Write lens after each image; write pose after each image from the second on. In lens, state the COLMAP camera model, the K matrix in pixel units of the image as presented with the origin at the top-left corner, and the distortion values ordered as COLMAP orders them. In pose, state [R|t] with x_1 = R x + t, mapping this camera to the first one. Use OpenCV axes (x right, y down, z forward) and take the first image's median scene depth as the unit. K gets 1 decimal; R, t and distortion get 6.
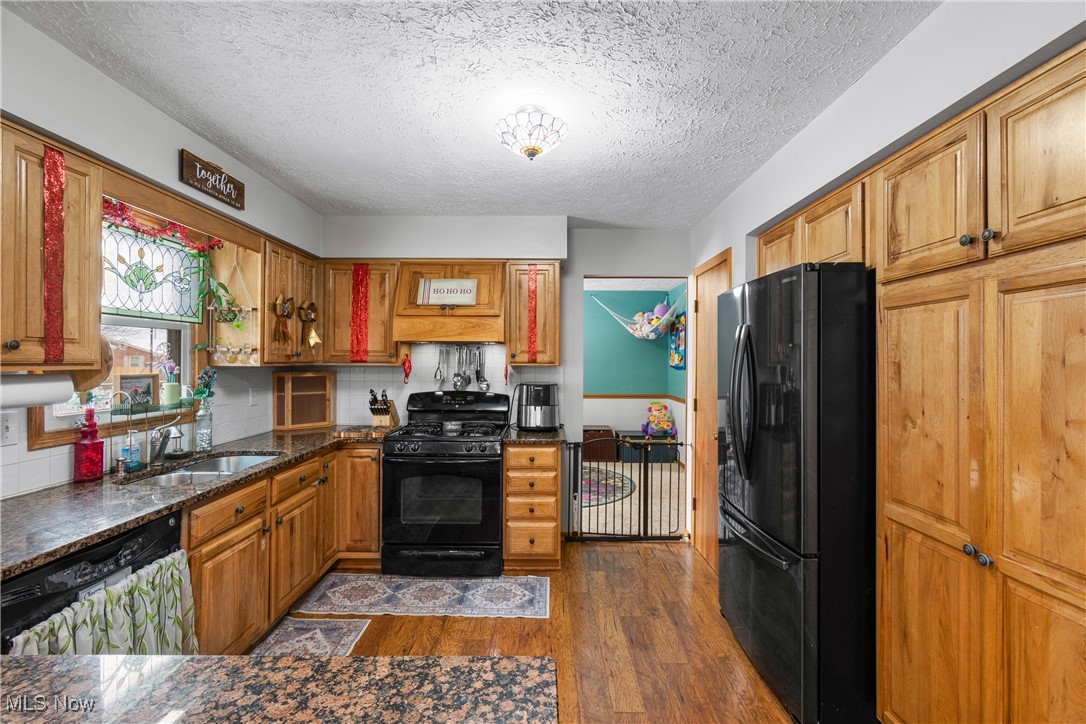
lens RADIAL K [[477.9, 0, 543.7], [0, 477.9, 360.1], [0, 0, 1]] dist [-0.001517, -0.001218]
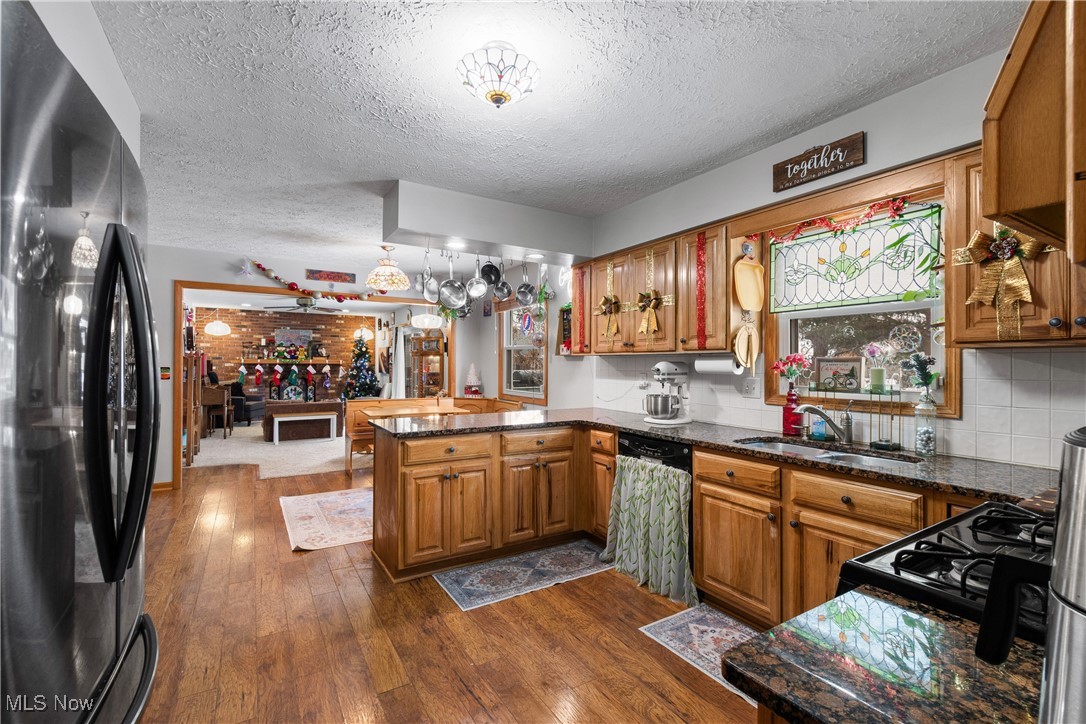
lens RADIAL K [[477.9, 0, 543.7], [0, 477.9, 360.1], [0, 0, 1]] dist [-0.001517, -0.001218]
pose [[-0.853011, -0.008070, -0.521831, 0.306746], [-0.004115, 0.999953, -0.008737, 0.046186], [0.521878, -0.005305, -0.853004, 1.536849]]
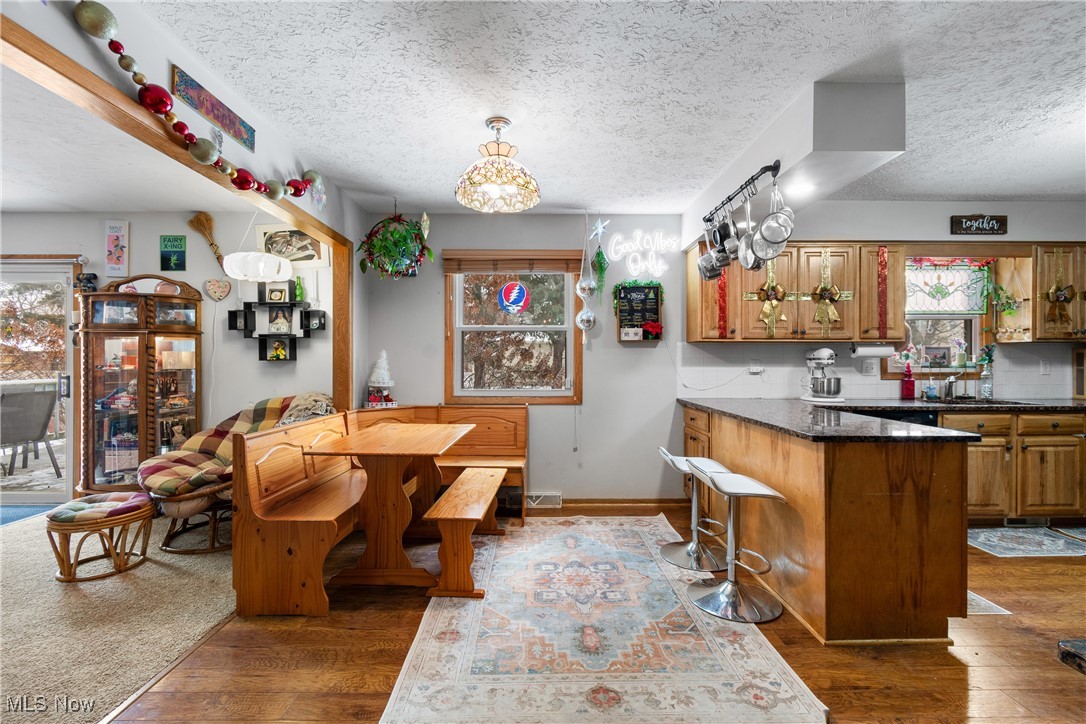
lens RADIAL K [[477.9, 0, 543.7], [0, 477.9, 360.1], [0, 0, 1]] dist [-0.001517, -0.001218]
pose [[0.011121, -0.001596, -0.999937, 0.874479], [0.001519, 0.999998, -0.001579, 0.078031], [0.999937, -0.001502, 0.011123, -0.464152]]
